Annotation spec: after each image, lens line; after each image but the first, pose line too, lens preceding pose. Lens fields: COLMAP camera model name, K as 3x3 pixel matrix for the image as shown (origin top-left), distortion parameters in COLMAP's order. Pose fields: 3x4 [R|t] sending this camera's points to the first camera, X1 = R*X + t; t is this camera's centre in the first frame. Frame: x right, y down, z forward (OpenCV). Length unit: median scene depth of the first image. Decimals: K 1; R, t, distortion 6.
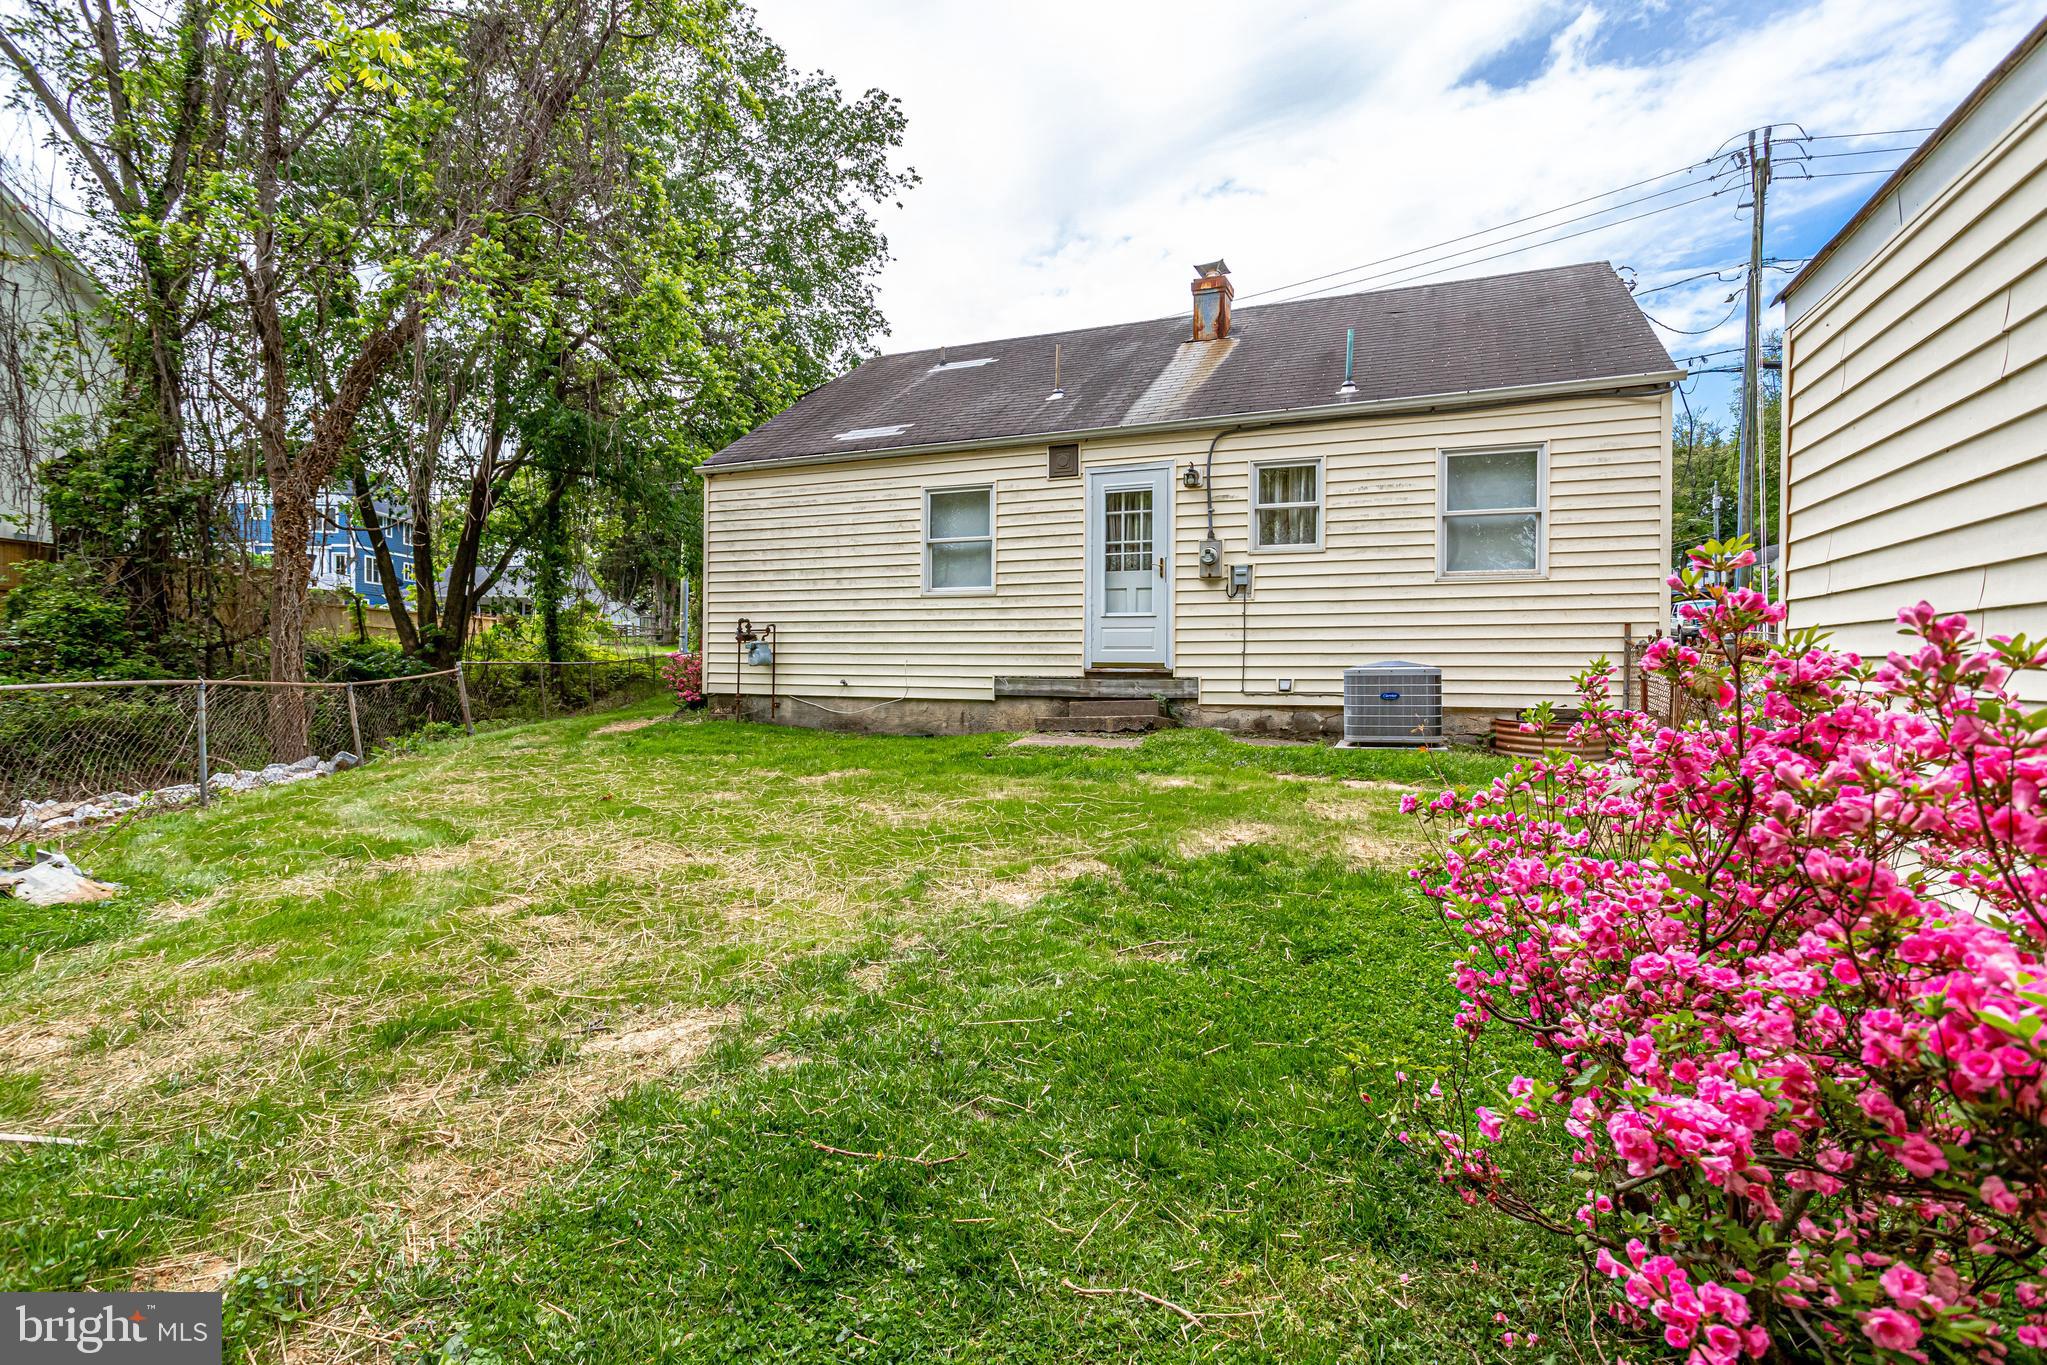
lens RADIAL K [[1008.9, 0, 1140.9], [0, 1008.9, 683.3], [0, 0, 1]] dist [-0.013066, 0.001299]
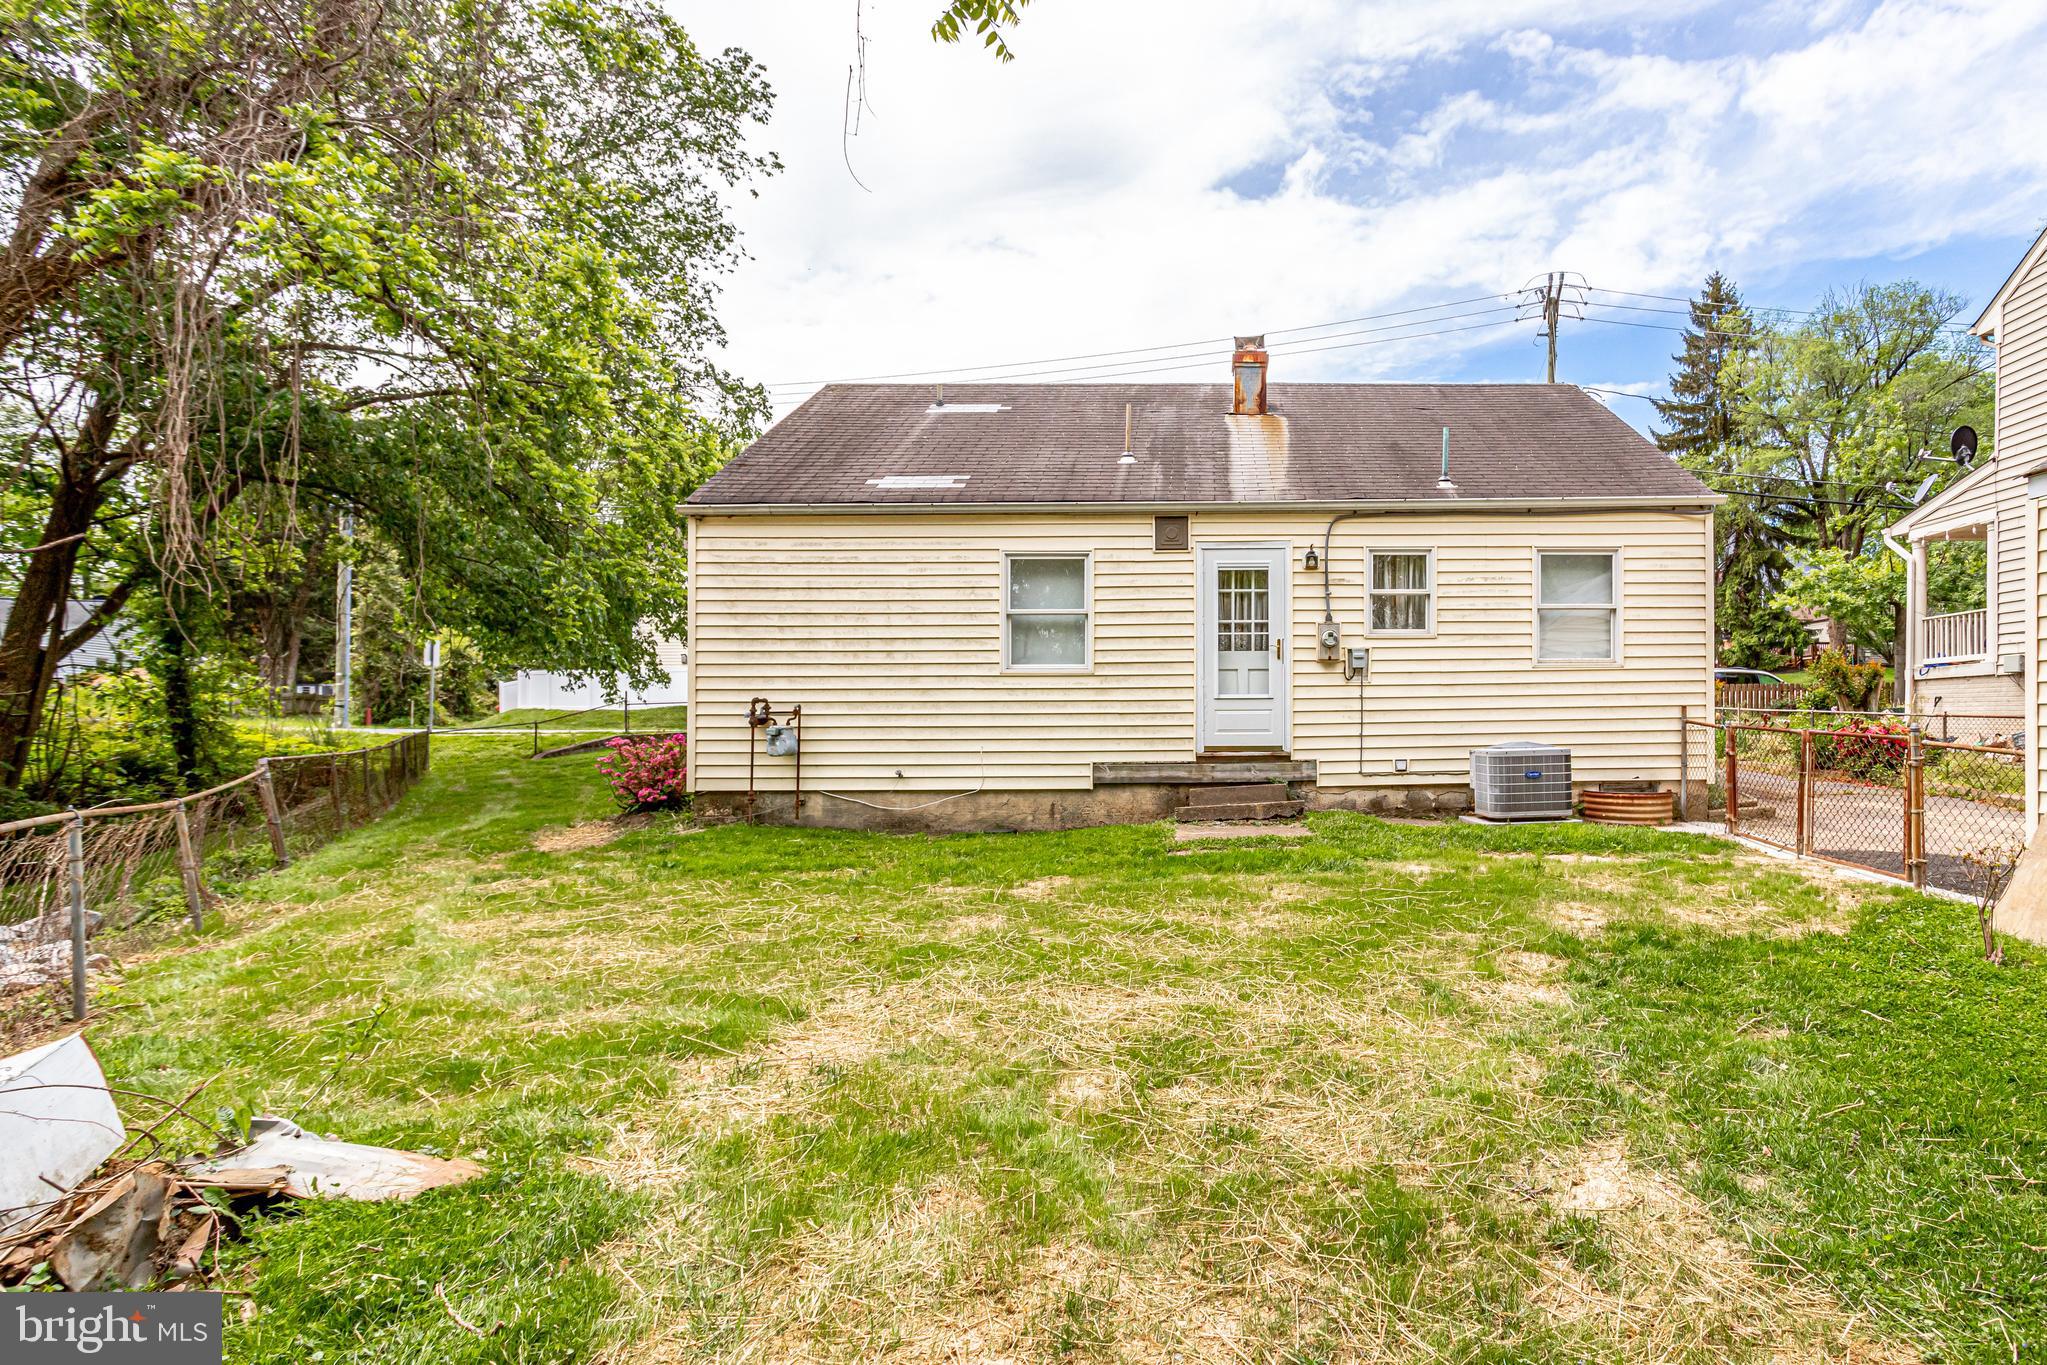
lens RADIAL K [[1025.4, 0, 1282.2], [0, 1025.4, 754.2], [0, 0, 1]] dist [-0.002051, 0.000361]
pose [[0.911958, -0.021155, 0.409737, -0.381405], [0.018229, 0.999773, 0.011046, -0.022525], [-0.409877, -0.002604, 0.912137, 0.083704]]
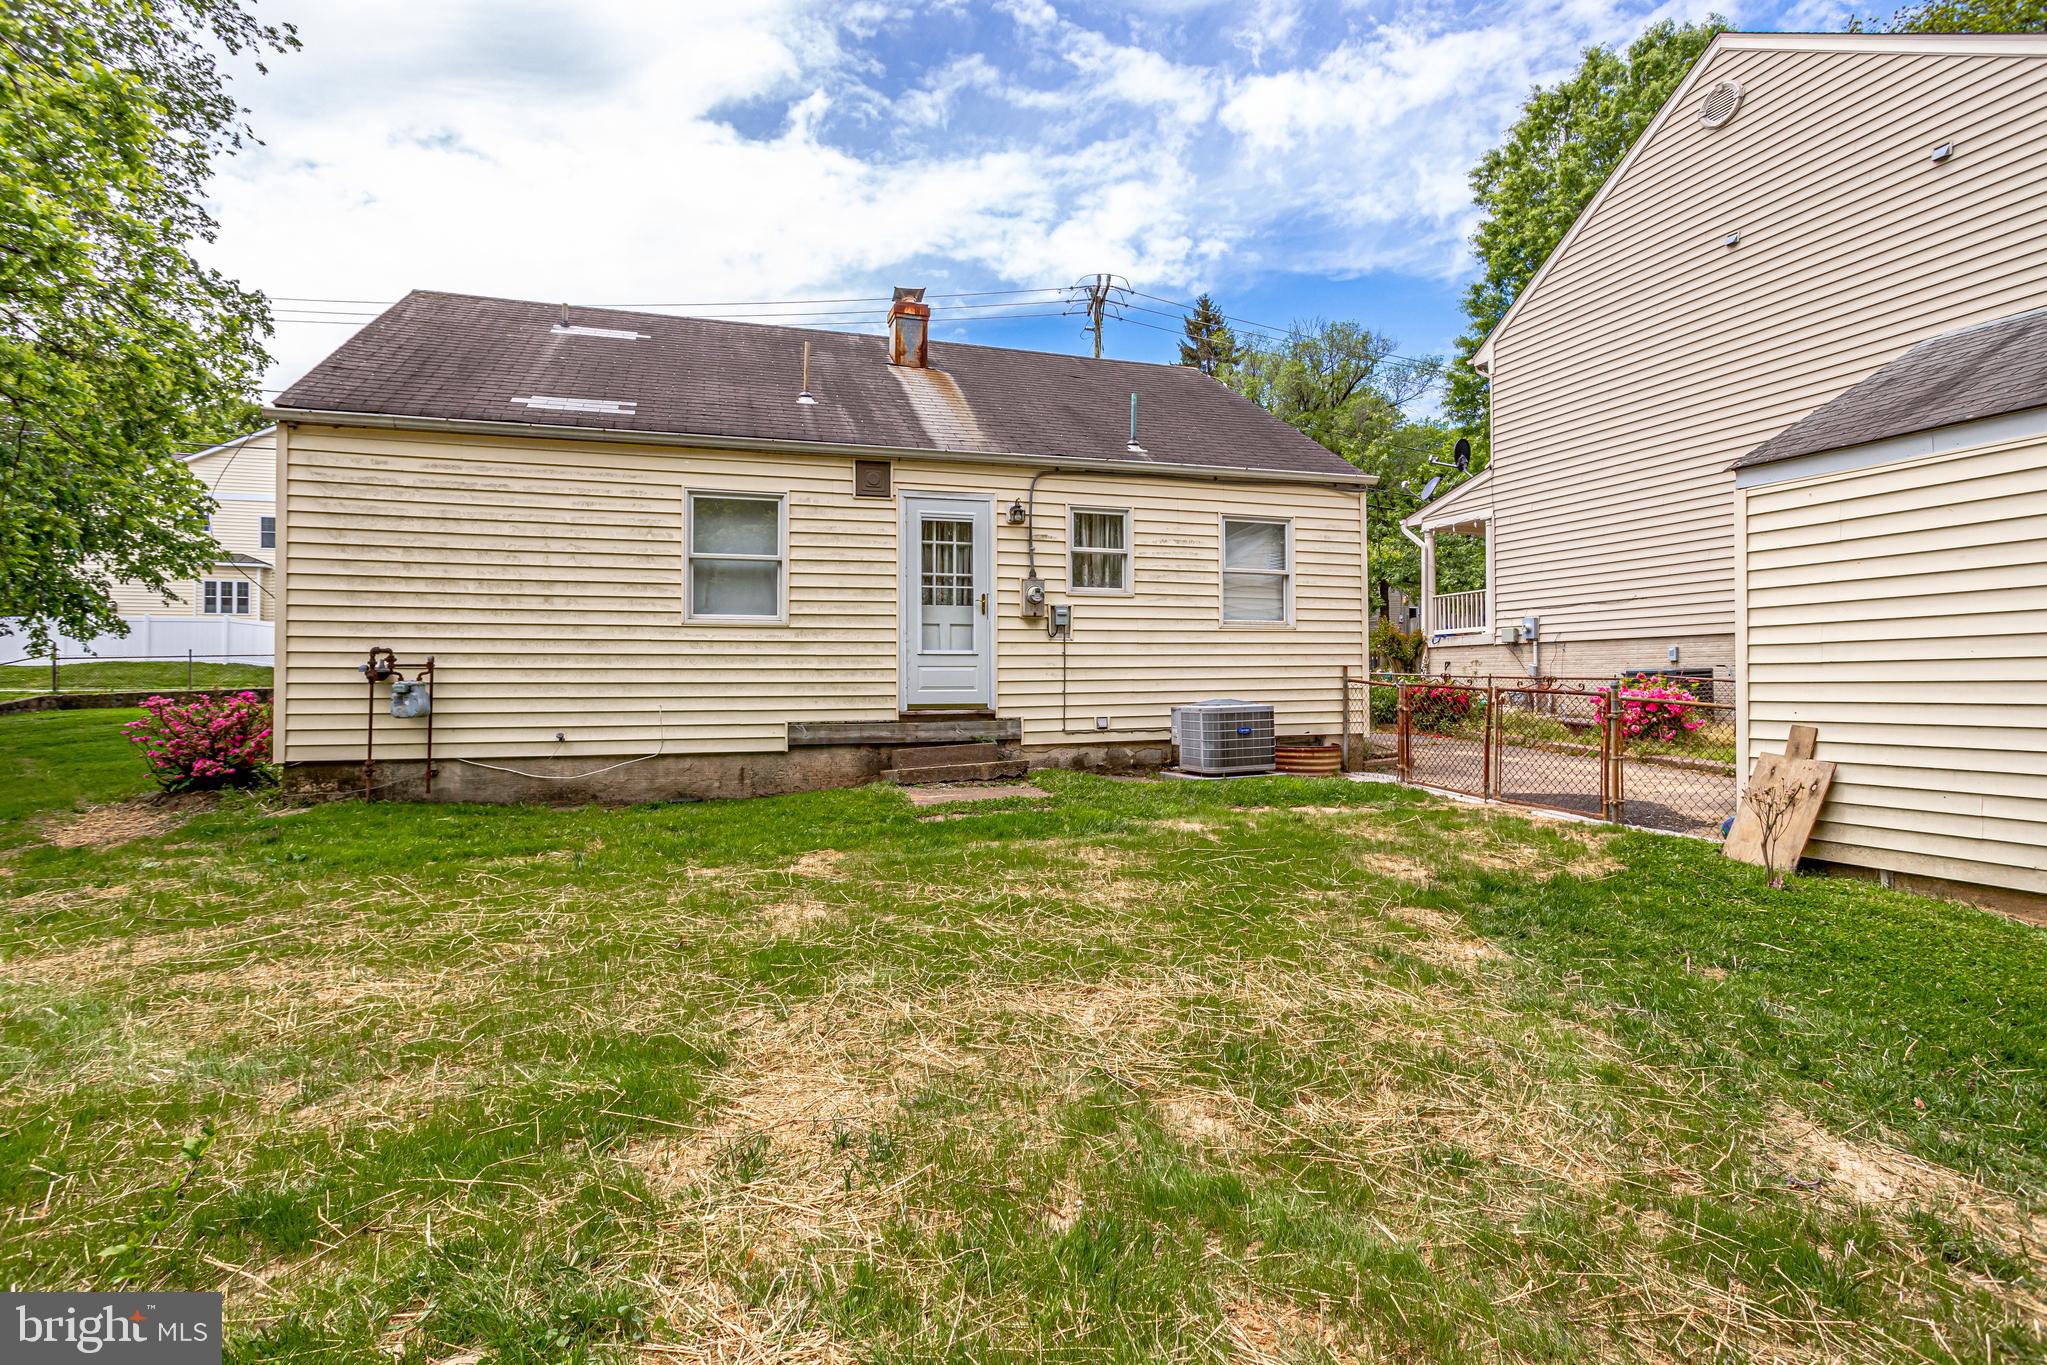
lens RADIAL K [[962.6, 0, 1105.6], [0, 962.6, 711.3], [0, 0, 1]] dist [-0.038239, 0.022271]
pose [[0.762926, -0.025031, 0.646001, -0.474151], [0.020945, 0.999683, 0.014000, -0.022878], [-0.646147, 0.002850, 0.763208, 0.224693]]
